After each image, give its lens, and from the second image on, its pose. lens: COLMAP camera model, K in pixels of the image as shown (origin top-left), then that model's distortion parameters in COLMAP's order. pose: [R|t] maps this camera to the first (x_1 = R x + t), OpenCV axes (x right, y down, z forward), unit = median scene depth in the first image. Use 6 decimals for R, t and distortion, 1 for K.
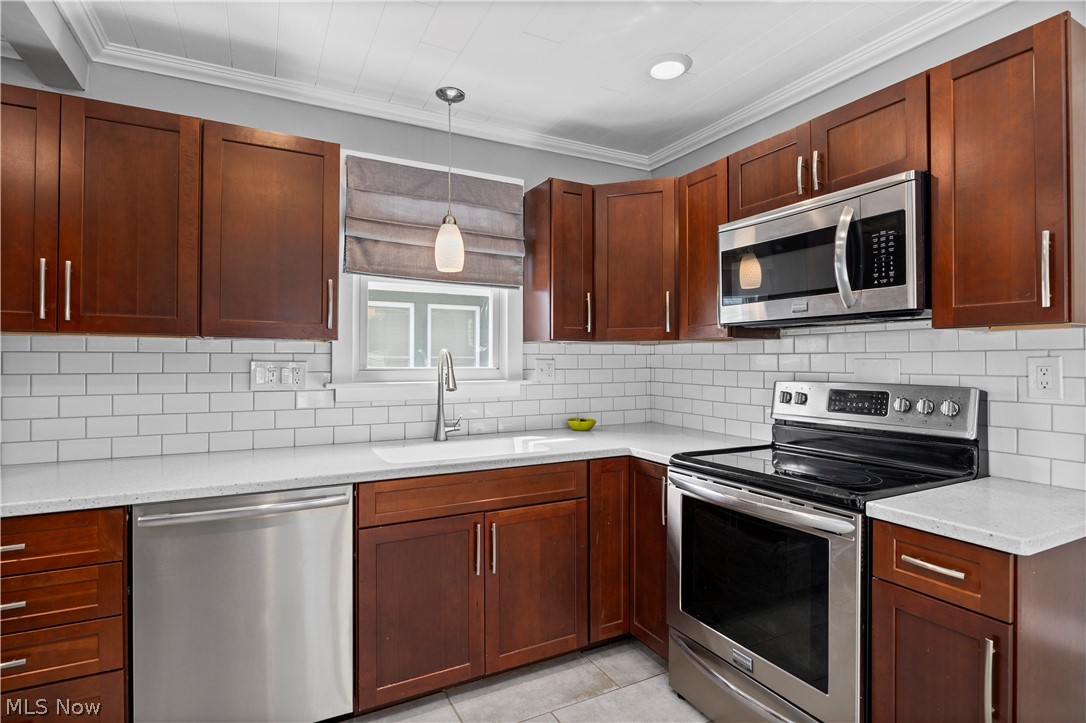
lens RADIAL K [[550.1, 0, 546.0], [0, 550.1, 358.5], [0, 0, 1]] dist [-0.004829, -0.001036]
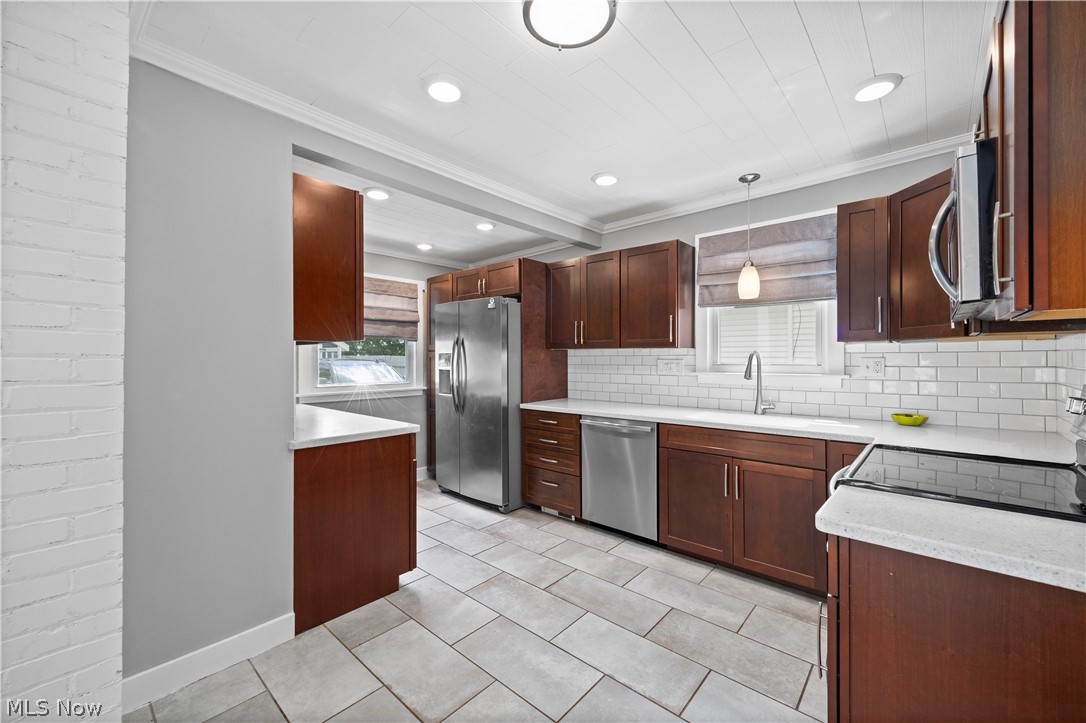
lens RADIAL K [[442.6, 0, 529.5], [0, 442.6, 355.4], [0, 0, 1]] dist [0.000045, -0.000038]
pose [[0.320675, -0.008024, -0.947155, 0.796929], [0.007119, 0.999956, -0.006061, -0.003002], [0.947163, -0.004799, 0.320718, 0.063426]]
